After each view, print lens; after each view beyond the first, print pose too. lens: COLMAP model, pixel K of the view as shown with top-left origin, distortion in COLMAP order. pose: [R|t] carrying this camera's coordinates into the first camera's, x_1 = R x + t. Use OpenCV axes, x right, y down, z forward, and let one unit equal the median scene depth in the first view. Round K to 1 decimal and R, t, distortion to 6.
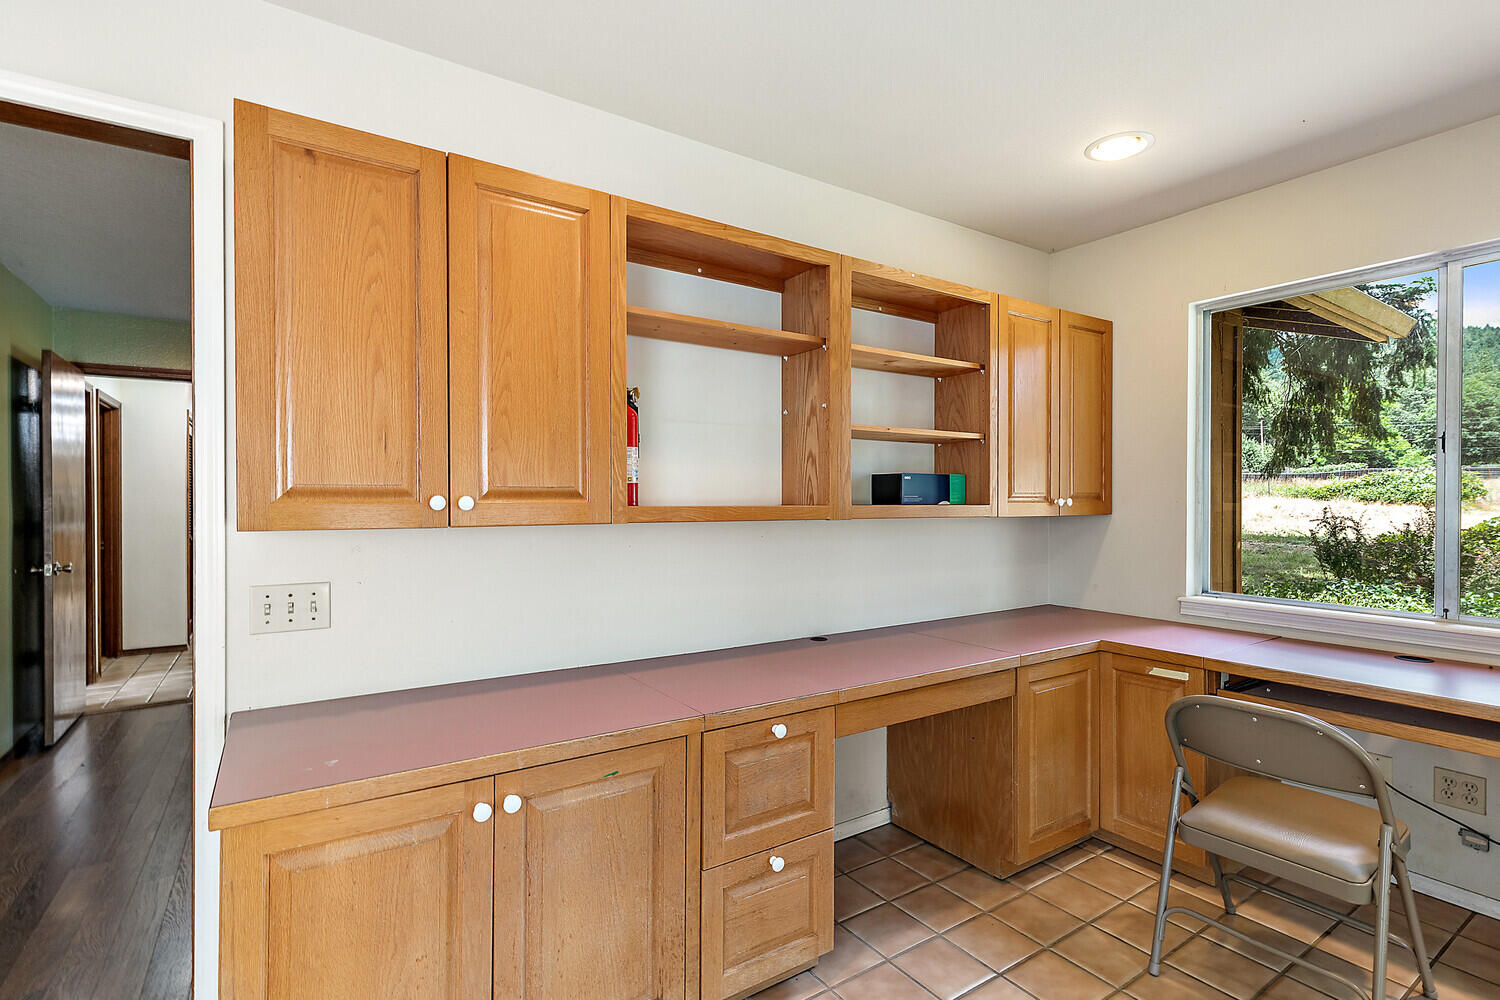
lens RADIAL K [[704.8, 0, 746.9], [0, 704.8, 504.1], [0, 0, 1]] dist [0.005059, -0.000316]
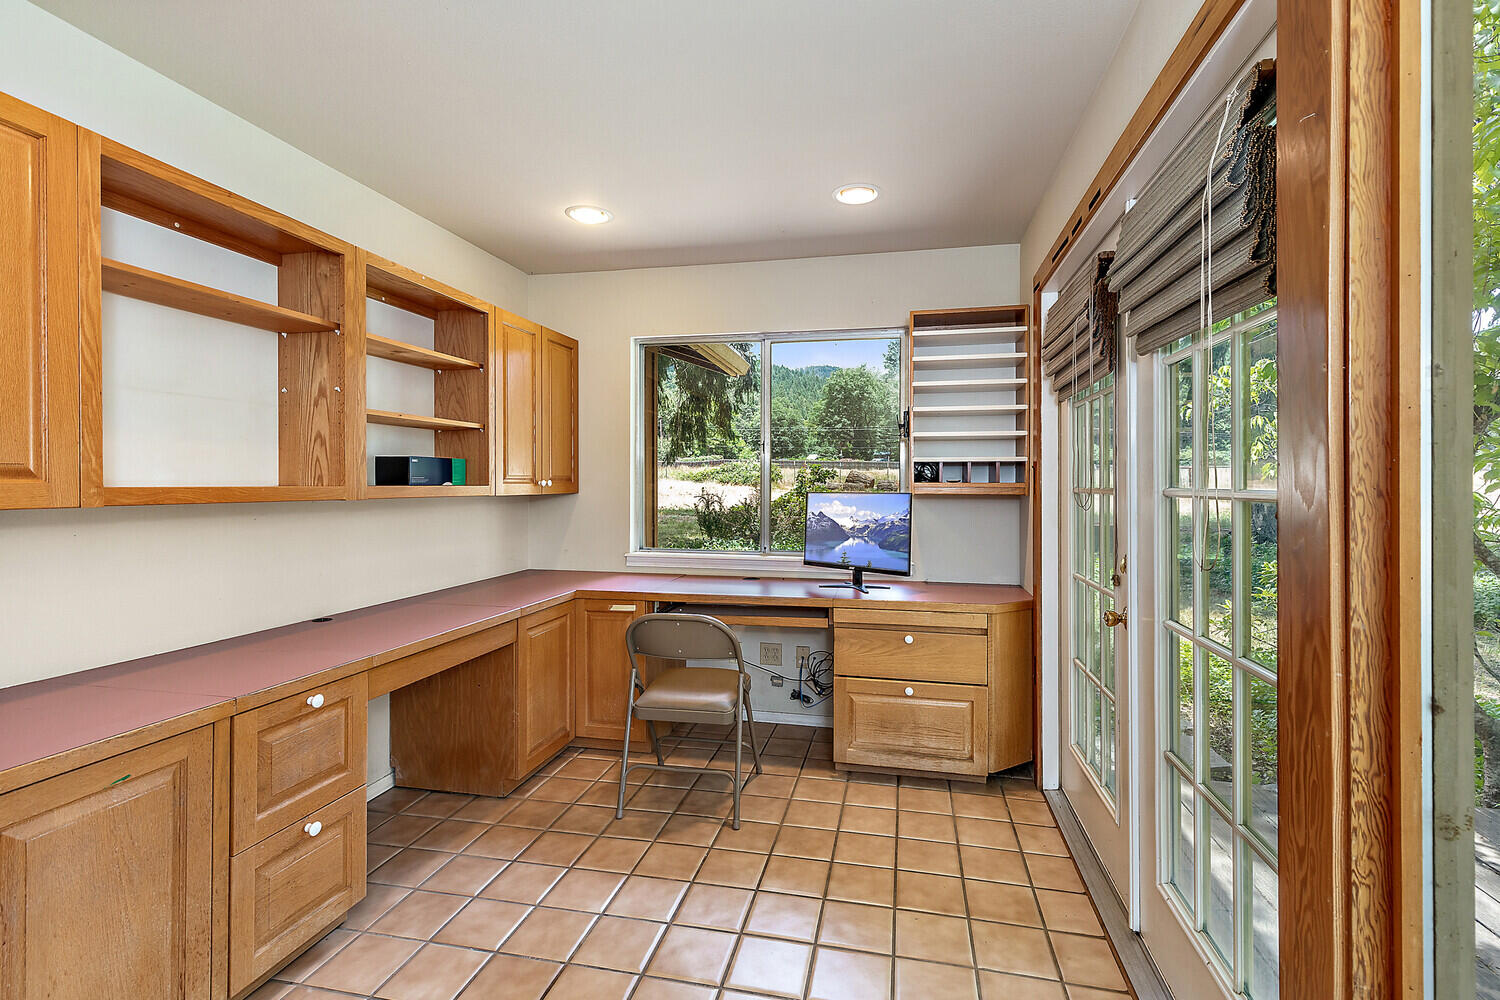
lens RADIAL K [[689.3, 0, 751.7], [0, 689.3, 467.7], [0, 0, 1]] dist [-0.000819, -0.000408]
pose [[0.723378, 0.015726, 0.690273, -0.142481], [0.002471, 0.999675, -0.025365, 0.002134], [-0.690448, 0.020054, 0.723104, -0.139371]]
